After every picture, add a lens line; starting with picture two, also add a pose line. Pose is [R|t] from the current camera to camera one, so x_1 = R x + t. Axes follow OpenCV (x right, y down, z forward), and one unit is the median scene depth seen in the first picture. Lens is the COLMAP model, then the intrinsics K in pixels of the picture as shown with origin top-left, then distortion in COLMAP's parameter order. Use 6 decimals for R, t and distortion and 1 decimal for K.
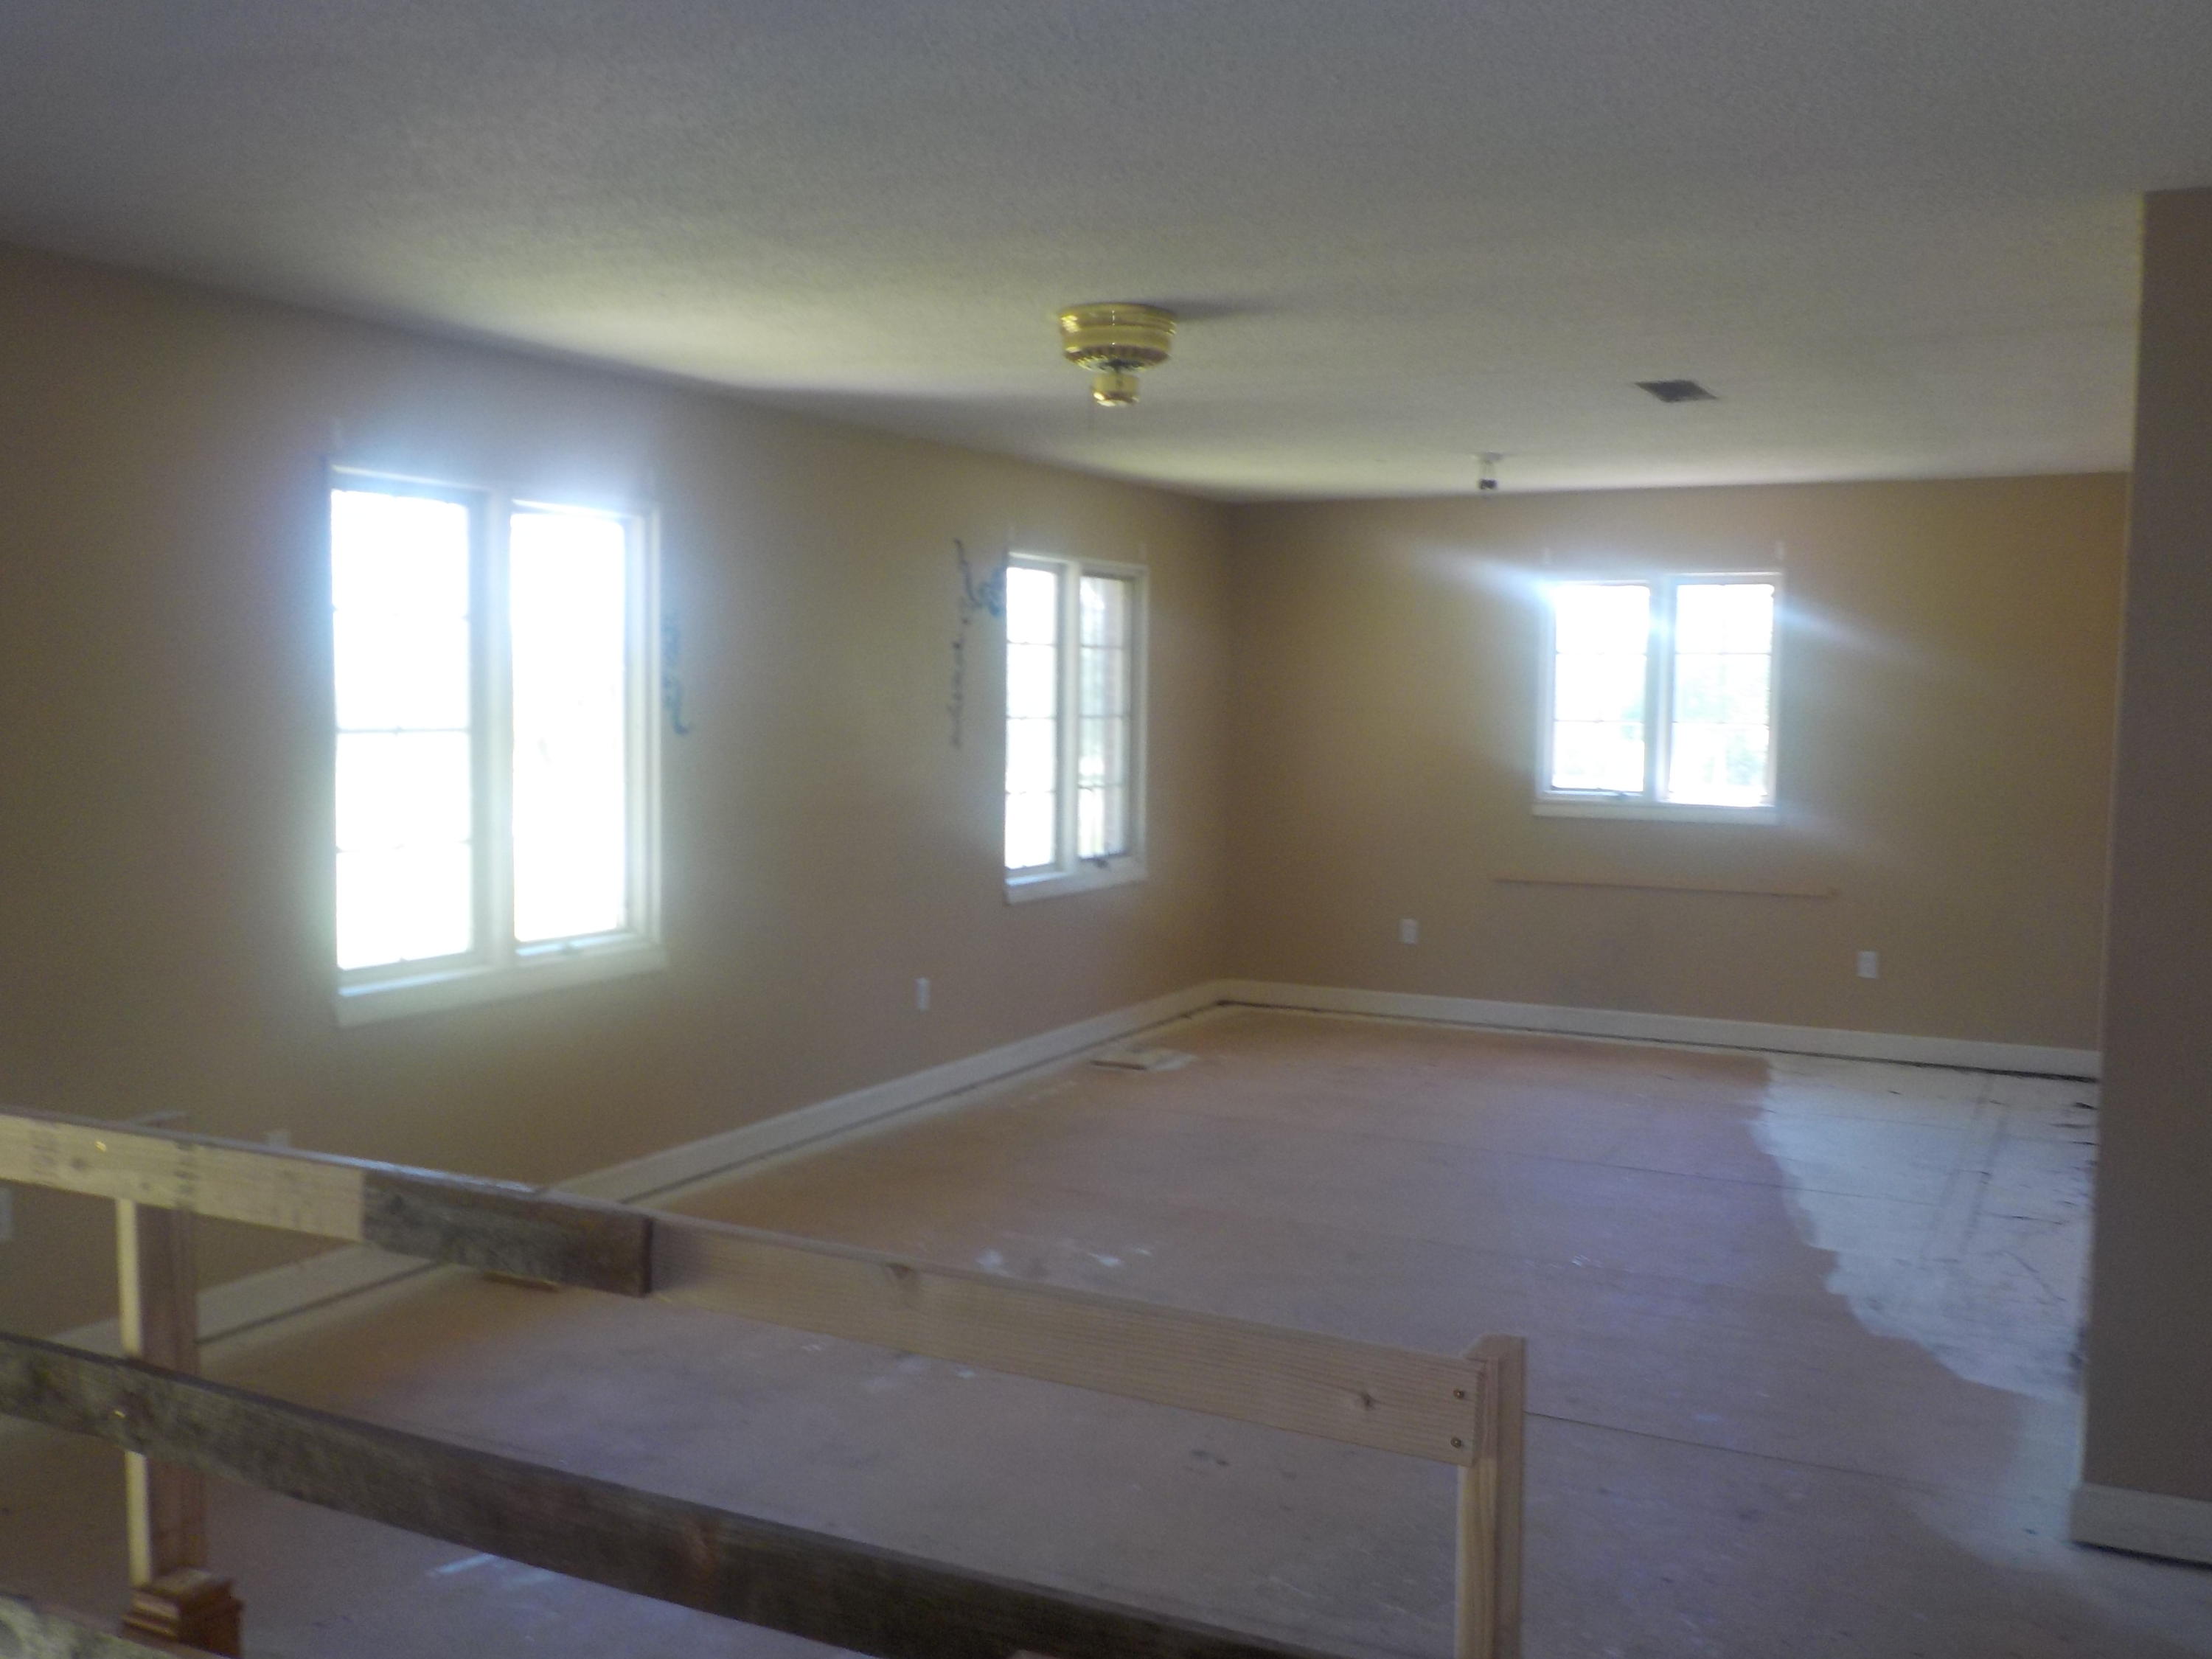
lens RADIAL K [[2025.1, 0, 1106.0], [0, 2025.1, 829.5], [0, 0, 1]] dist [0.022135, 0.000839]
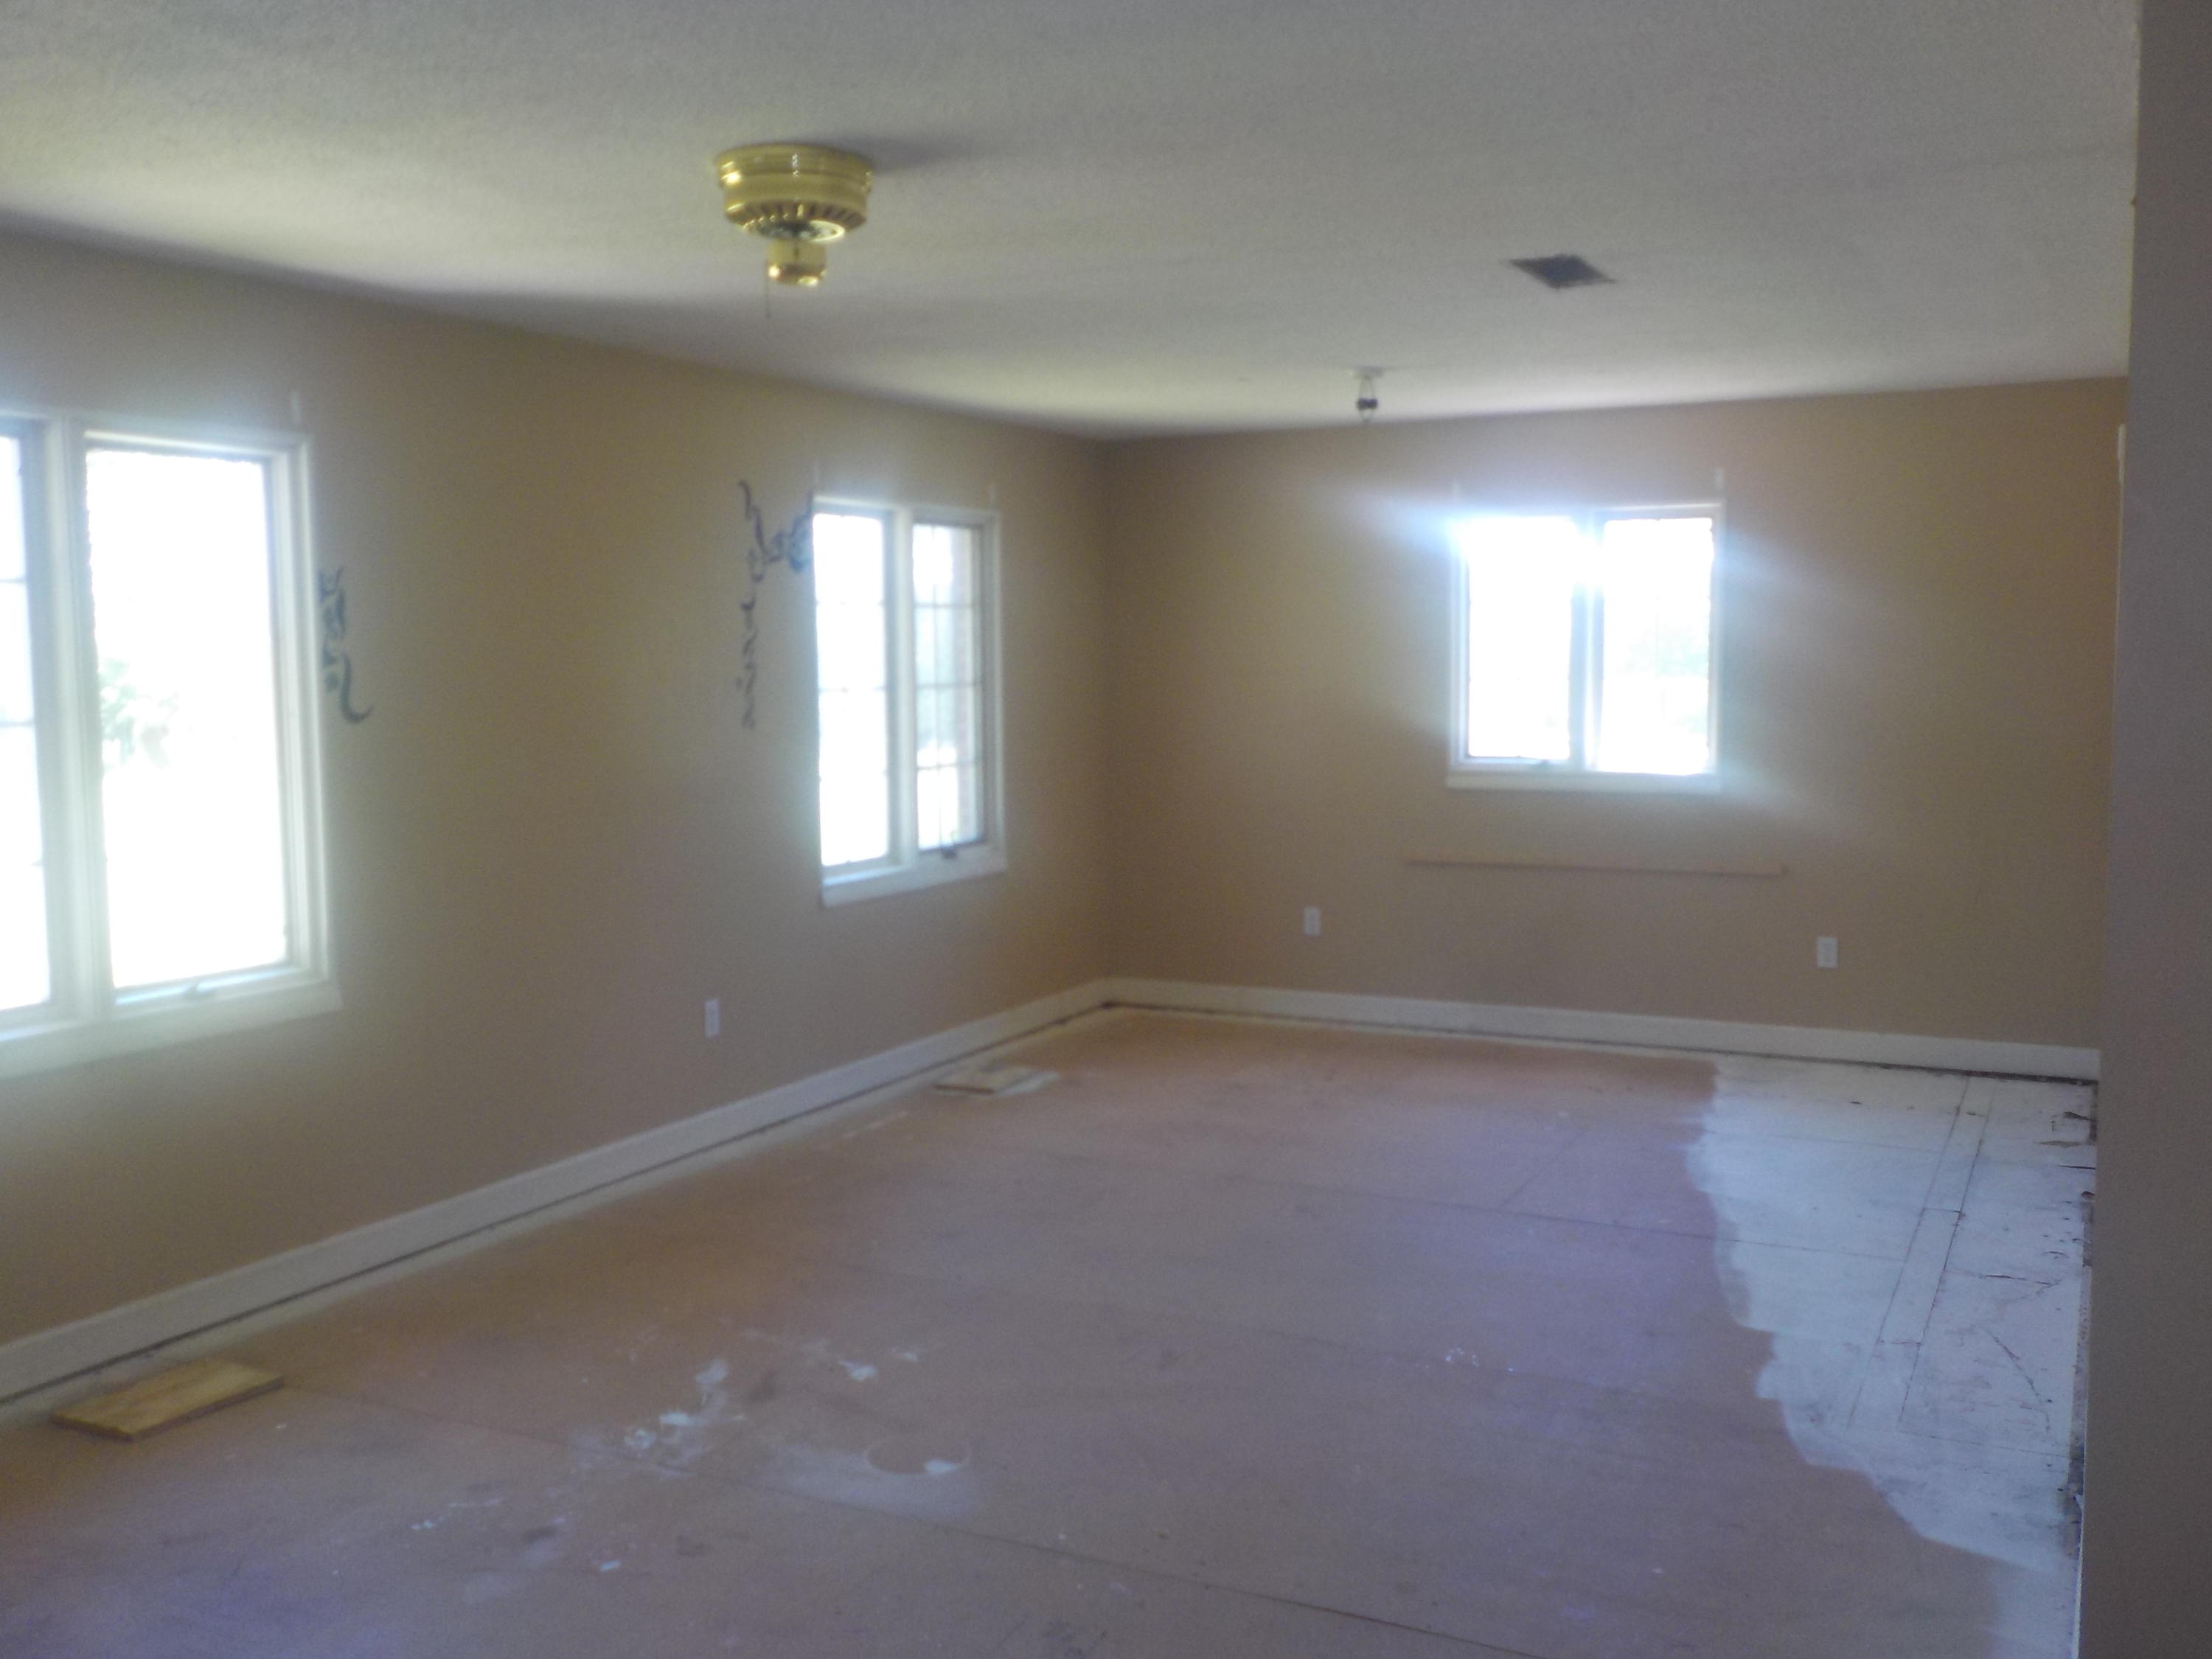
lens RADIAL K [[2025.1, 0, 1106.0], [0, 2025.1, 829.5], [0, 0, 1]] dist [0.022135, 0.000839]
pose [[0.999774, -0.020913, 0.003715, 0.071101], [0.020842, 0.999616, 0.018252, -0.009651], [-0.004096, -0.018171, 0.999827, 0.145972]]
